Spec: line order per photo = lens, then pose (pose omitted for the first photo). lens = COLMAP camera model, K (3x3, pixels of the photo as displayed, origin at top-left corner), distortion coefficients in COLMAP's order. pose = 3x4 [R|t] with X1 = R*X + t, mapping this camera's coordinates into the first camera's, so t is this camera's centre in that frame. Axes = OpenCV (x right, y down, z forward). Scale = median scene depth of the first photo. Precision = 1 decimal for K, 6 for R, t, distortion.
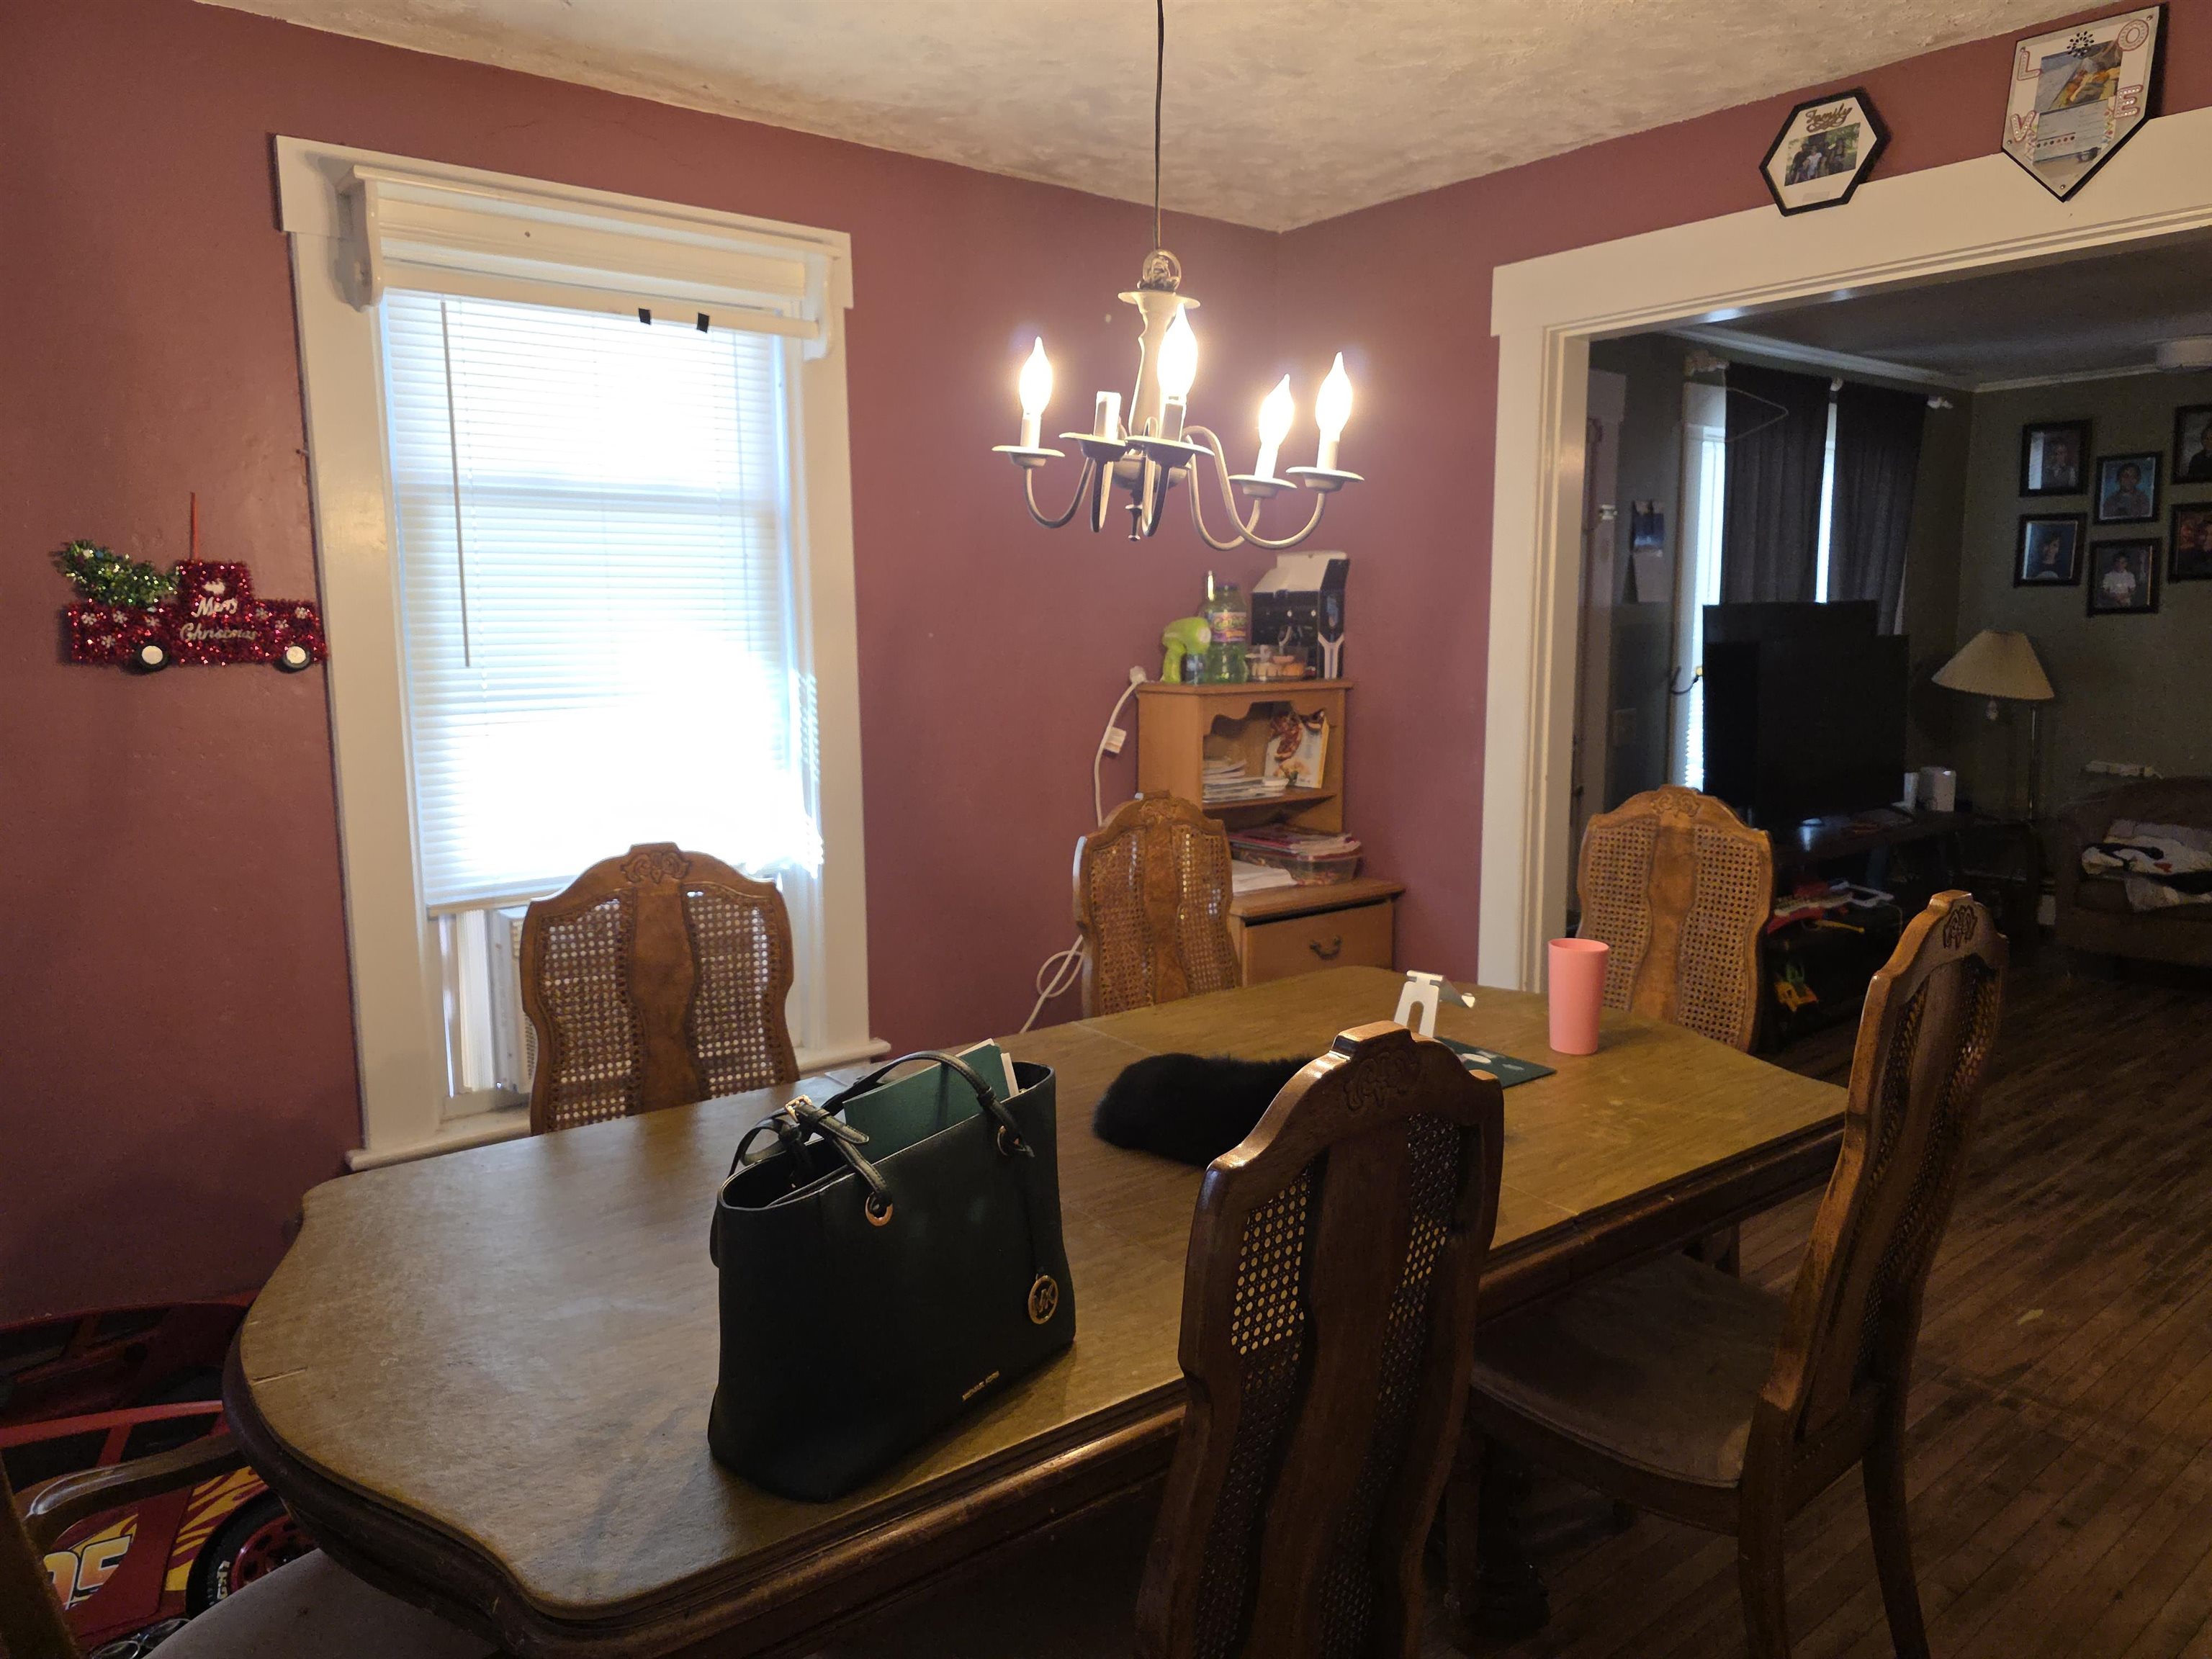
lens RADIAL K [[1418.5, 0, 1106.0], [0, 1418.5, 829.5], [0, 0, 1]] dist [0.052327, -0.045231]
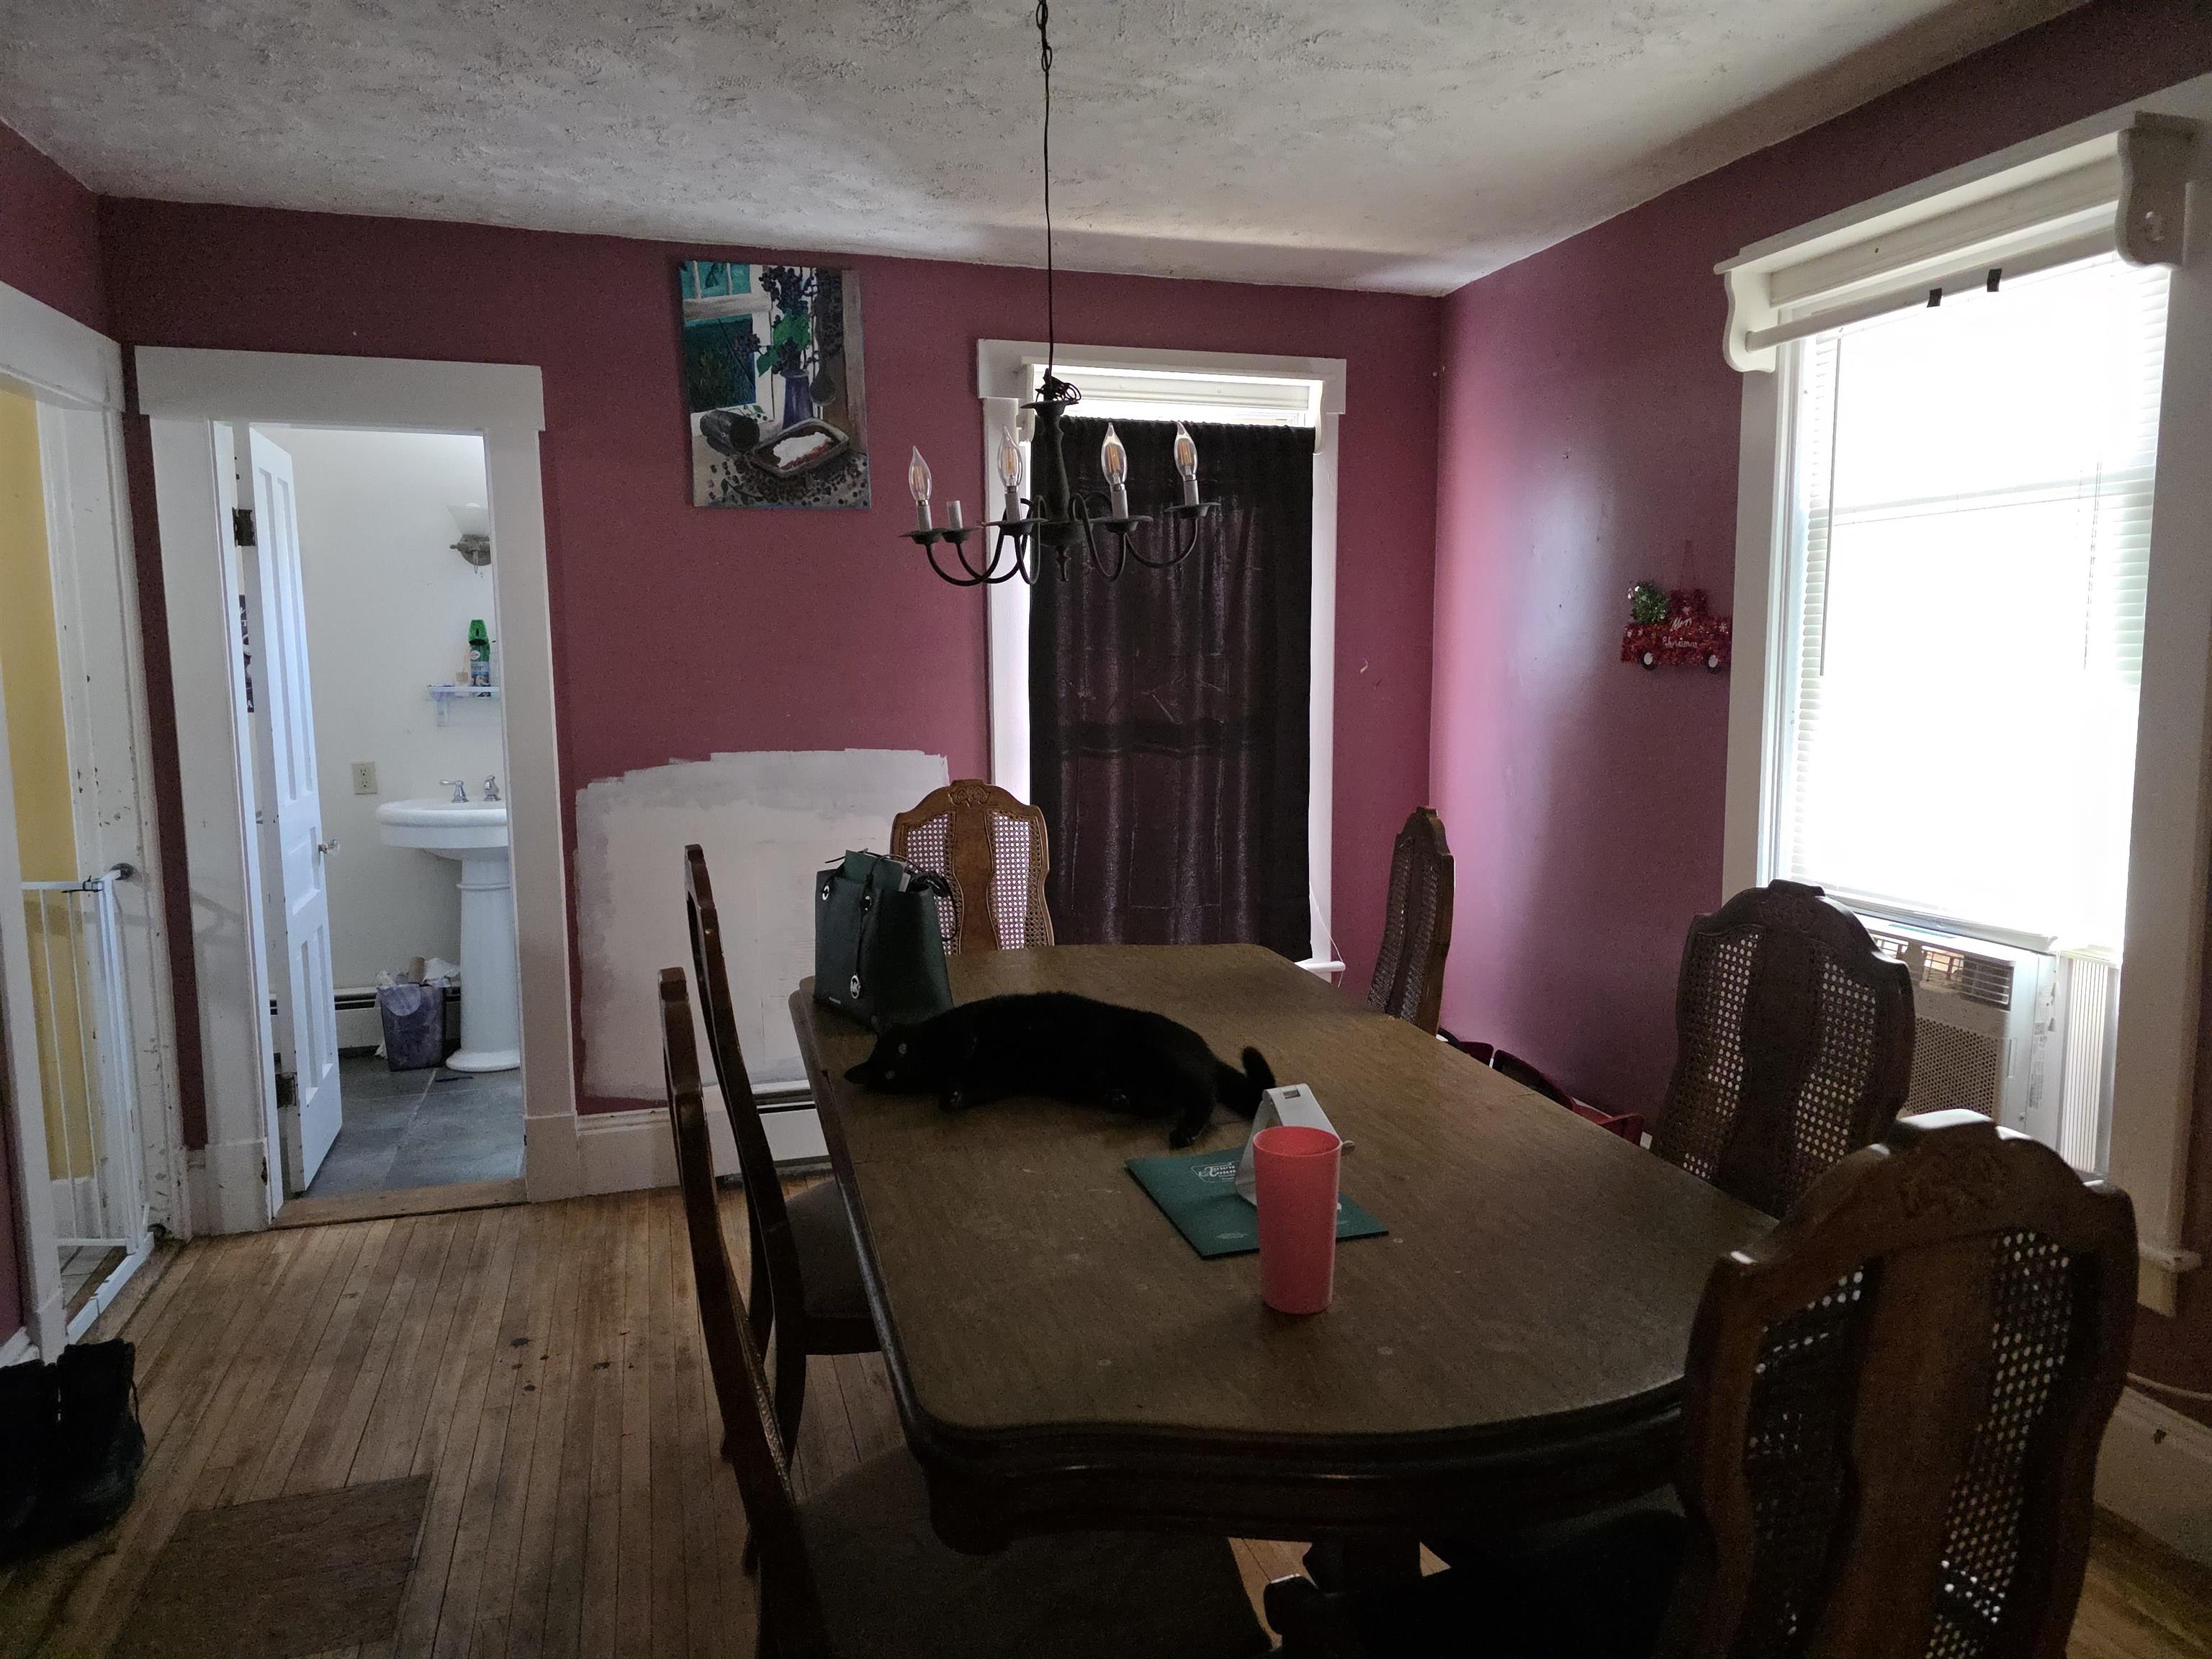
lens RADIAL K [[1418.5, 0, 1106.0], [0, 1418.5, 829.5], [0, 0, 1]] dist [0.052327, -0.045231]
pose [[-0.333352, 0.135514, -0.933012, 0.617028], [-0.125697, 0.974393, 0.186434, -0.111793], [0.934386, 0.179425, -0.307783, 0.707451]]
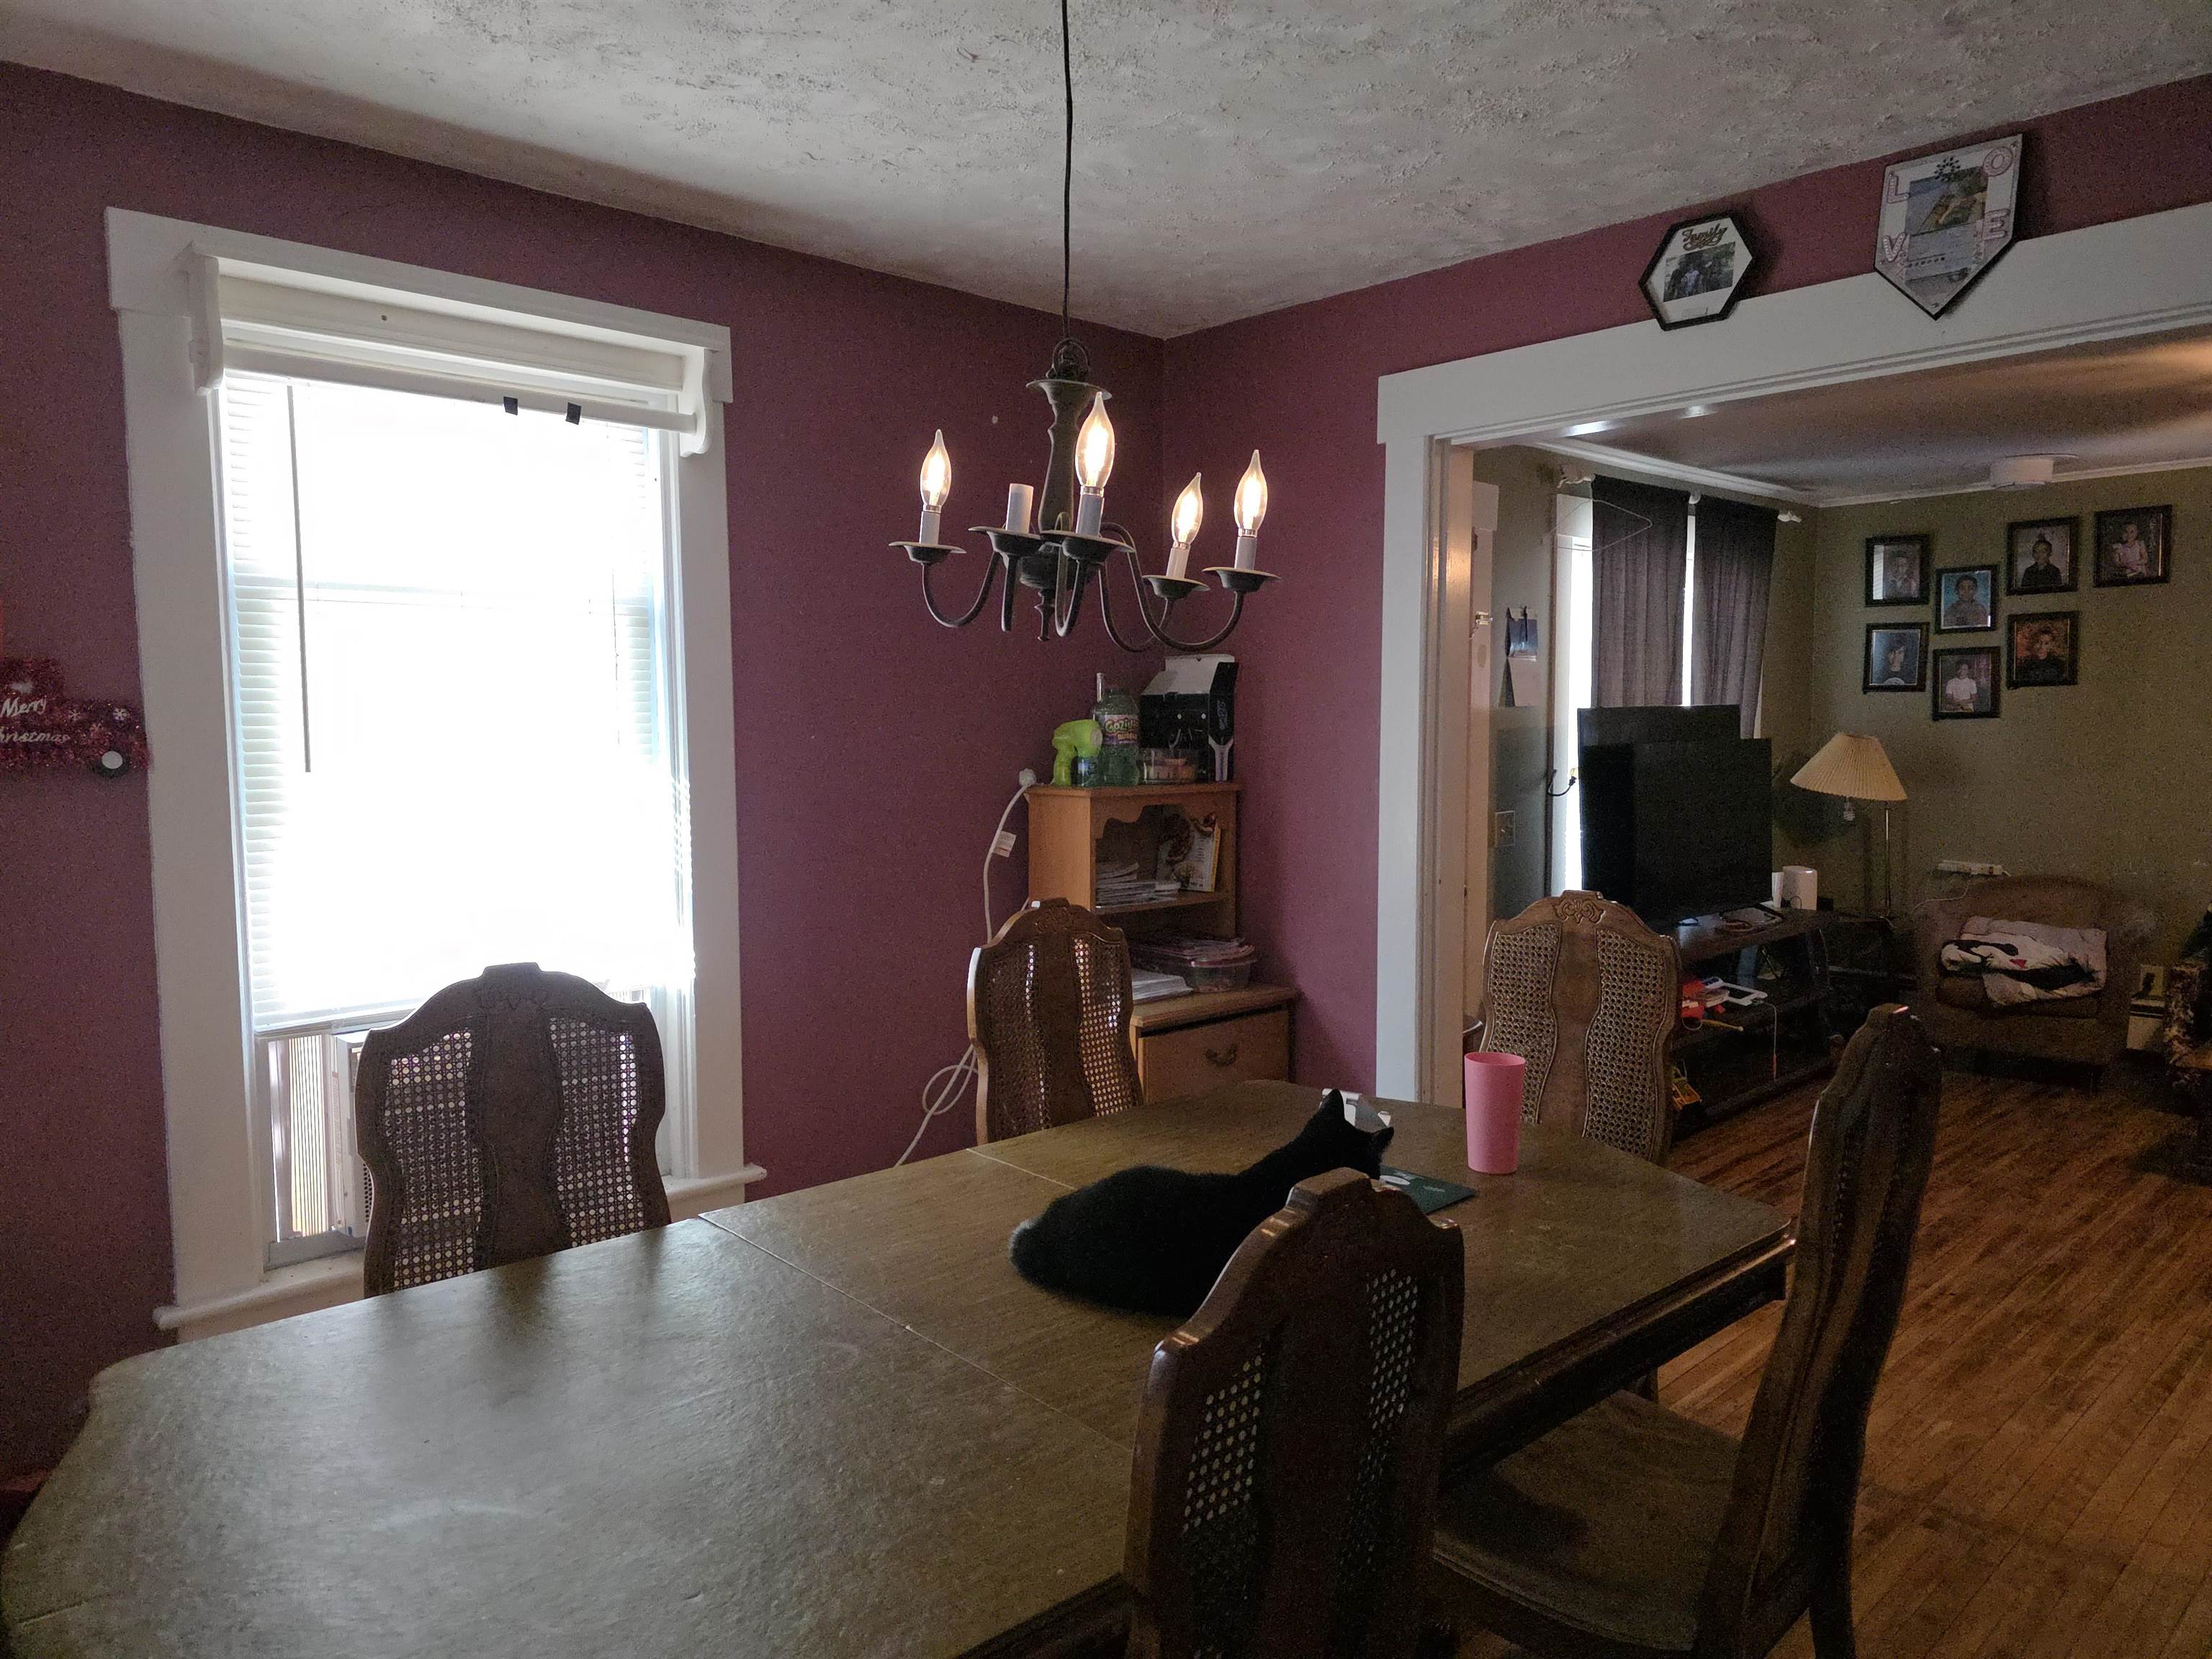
lens RADIAL K [[1443.0, 0, 1095.2], [0, 1443.0, 845.5], [0, 0, 1]] dist [0.051898, -0.042892]
pose [[0.997246, -0.004471, 0.074030, -0.007318], [0.008956, 0.998136, -0.060367, -0.004229], [-0.073622, 0.060864, 0.995427, 0.023146]]
